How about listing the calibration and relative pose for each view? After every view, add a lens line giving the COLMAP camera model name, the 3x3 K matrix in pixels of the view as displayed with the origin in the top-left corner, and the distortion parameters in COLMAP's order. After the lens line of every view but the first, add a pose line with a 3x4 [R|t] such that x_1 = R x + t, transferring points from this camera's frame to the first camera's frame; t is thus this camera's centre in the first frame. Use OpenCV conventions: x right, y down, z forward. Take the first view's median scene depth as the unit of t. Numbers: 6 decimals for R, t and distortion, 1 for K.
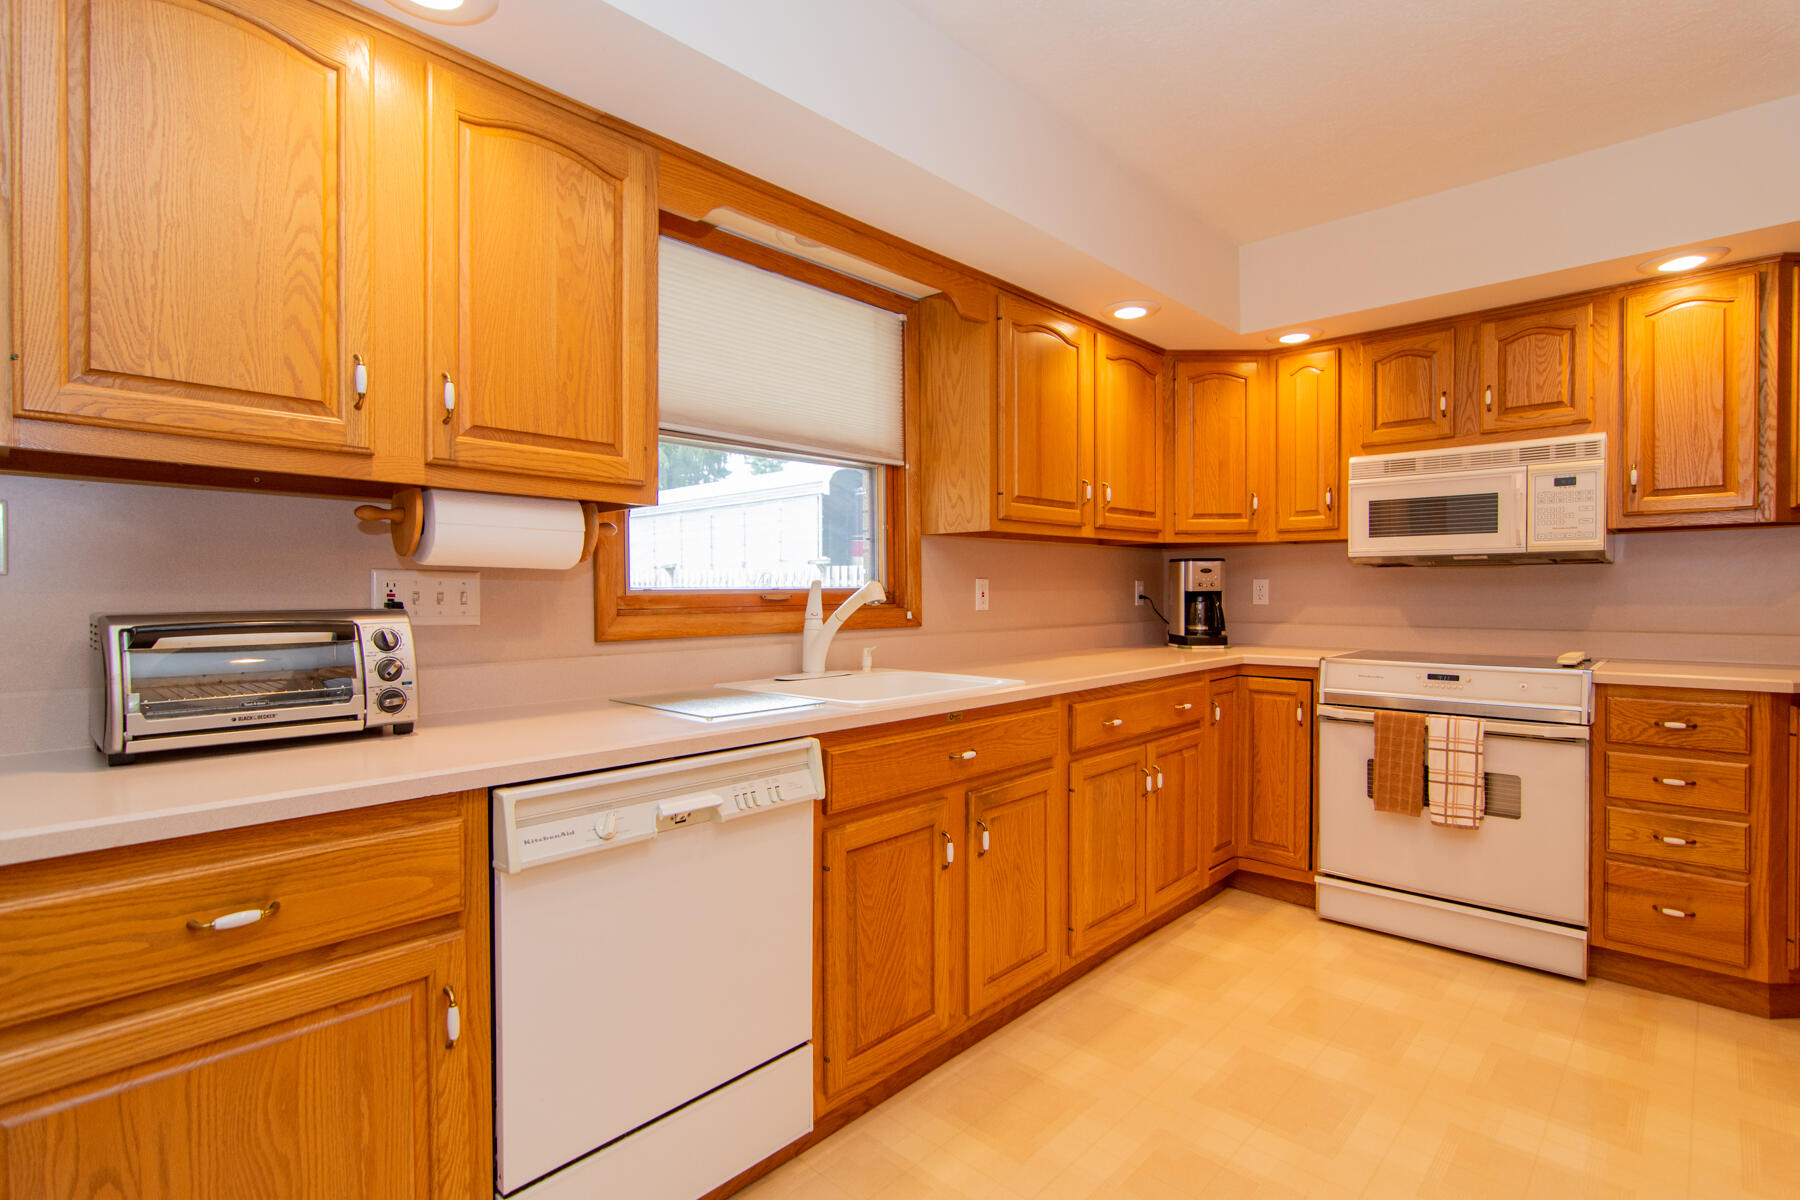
lens RADIAL K [[872.7, 0, 900.0], [0, 872.7, 600.0], [0, 0, 1]] dist [-0.004359, 0.001132]
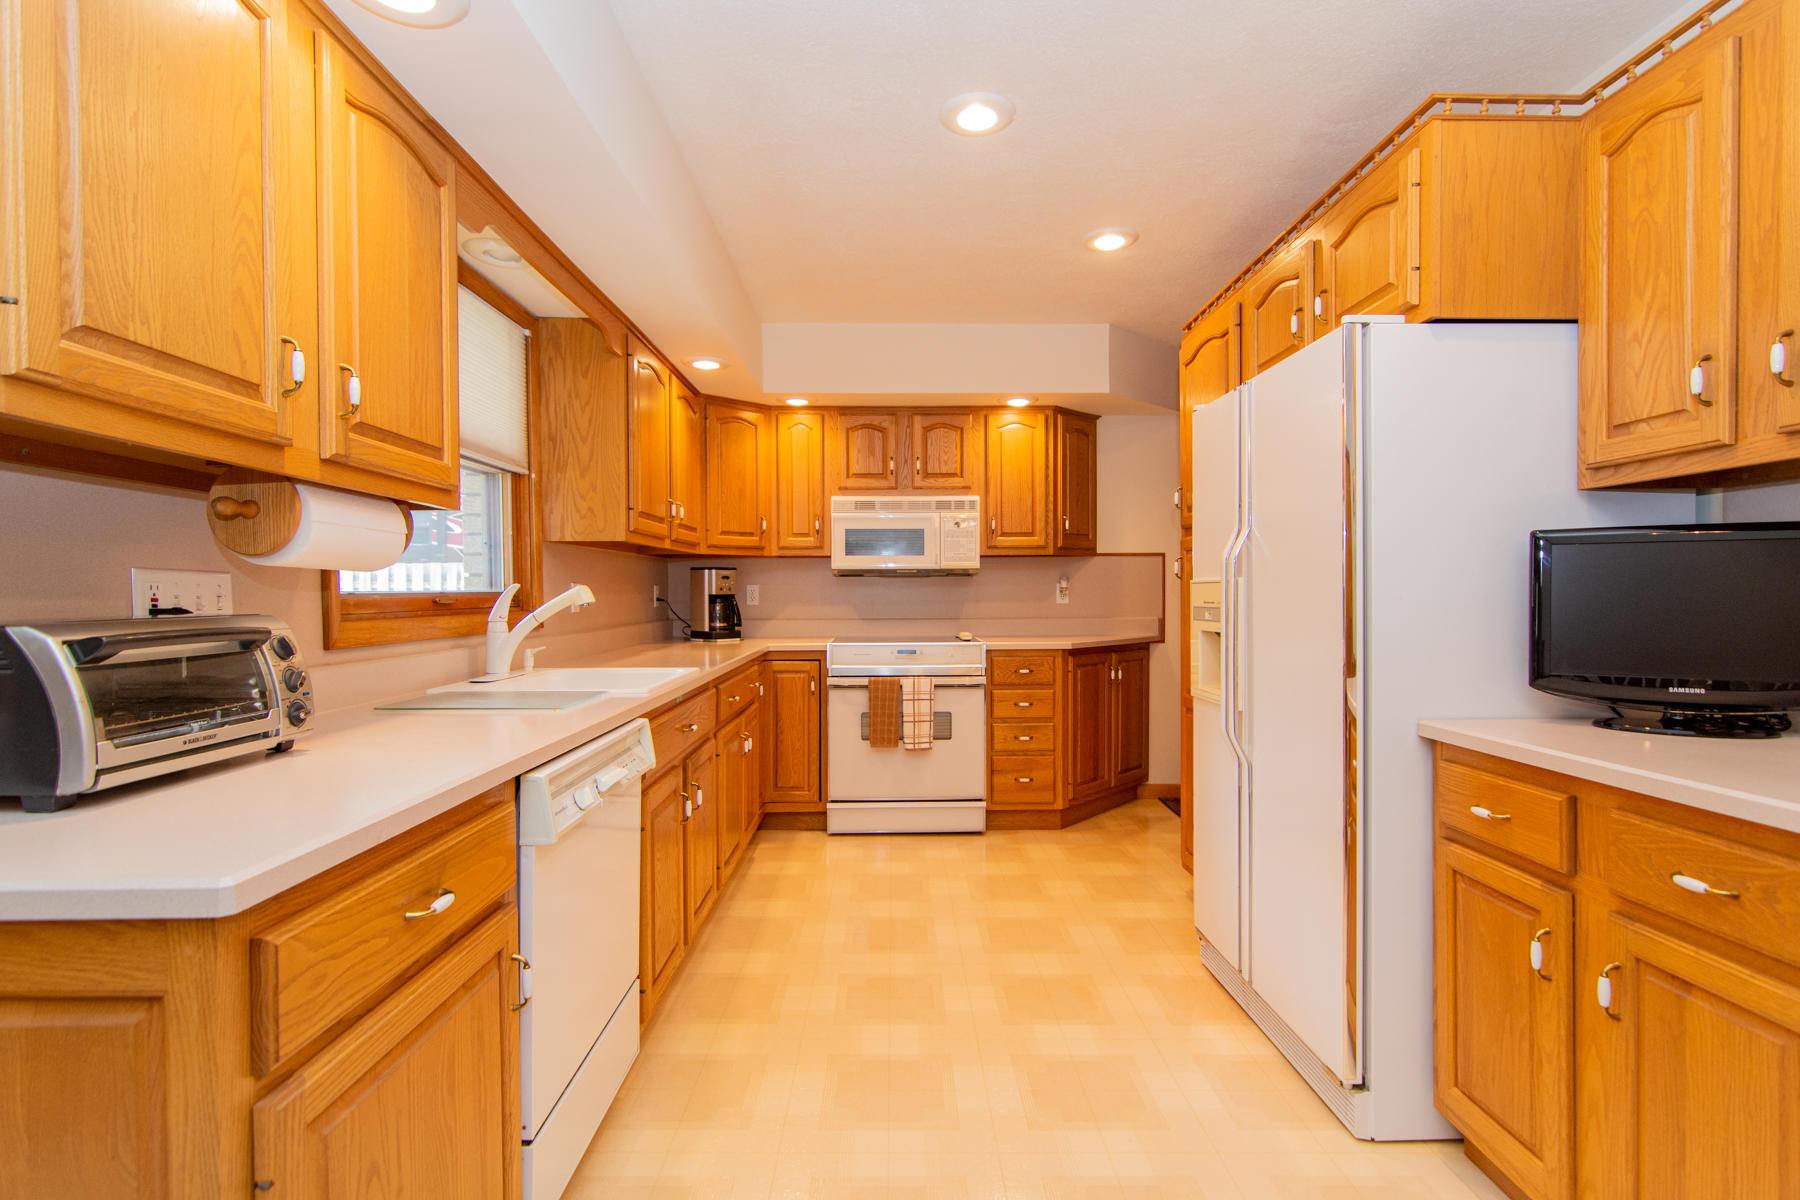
lens RADIAL K [[872.7, 0, 900.0], [0, 872.7, 600.0], [0, 0, 1]] dist [-0.004359, 0.001132]
pose [[0.715497, -0.006225, 0.698588, -0.422794], [0.009456, 0.999955, -0.000775, 0.001370], [-0.698552, 0.007161, 0.715524, -0.057932]]
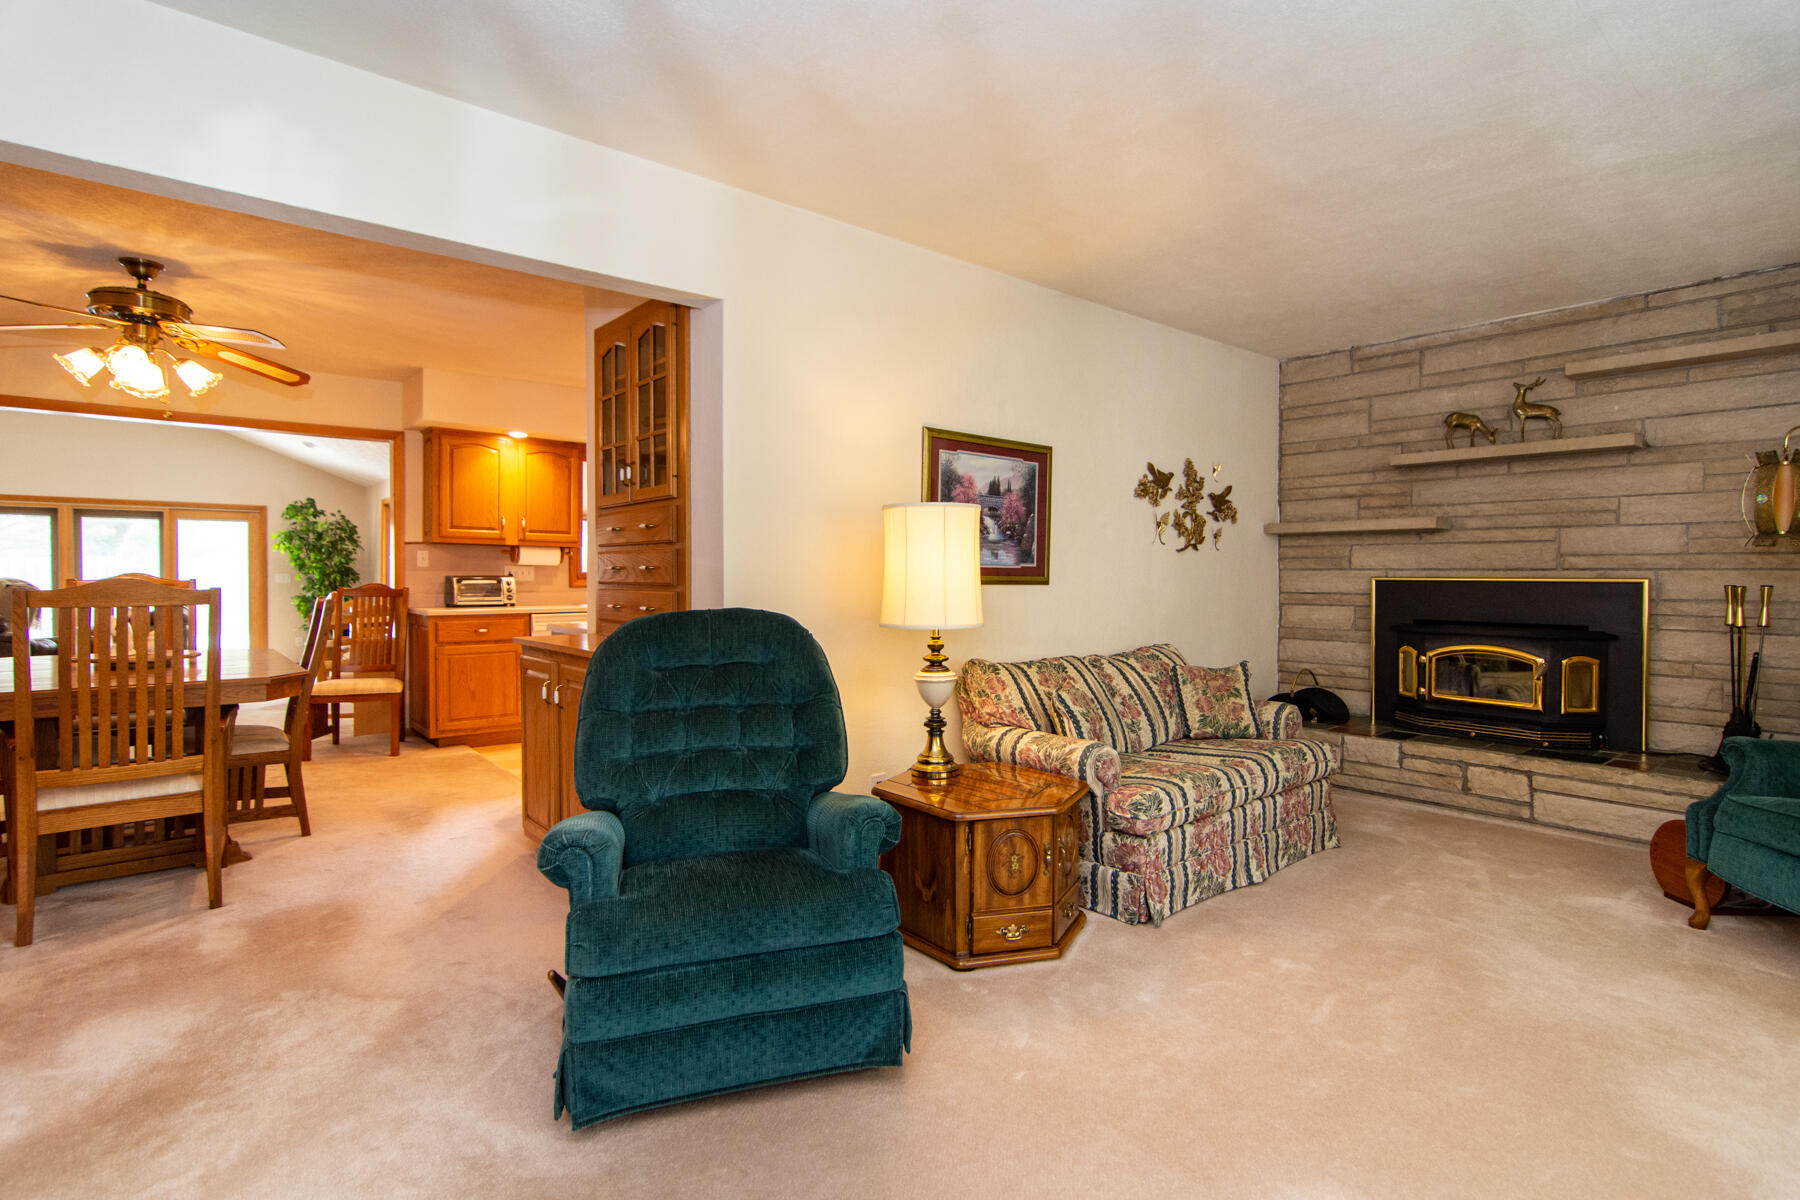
lens RADIAL K [[872.7, 0, 900.0], [0, 872.7, 600.0], [0, 0, 1]] dist [-0.004359, 0.001132]
pose [[0.992670, 0.004846, -0.120756, 0.974875], [-0.002572, 0.999817, 0.018976, 0.024080], [0.120826, -0.018526, 0.992501, -1.602466]]
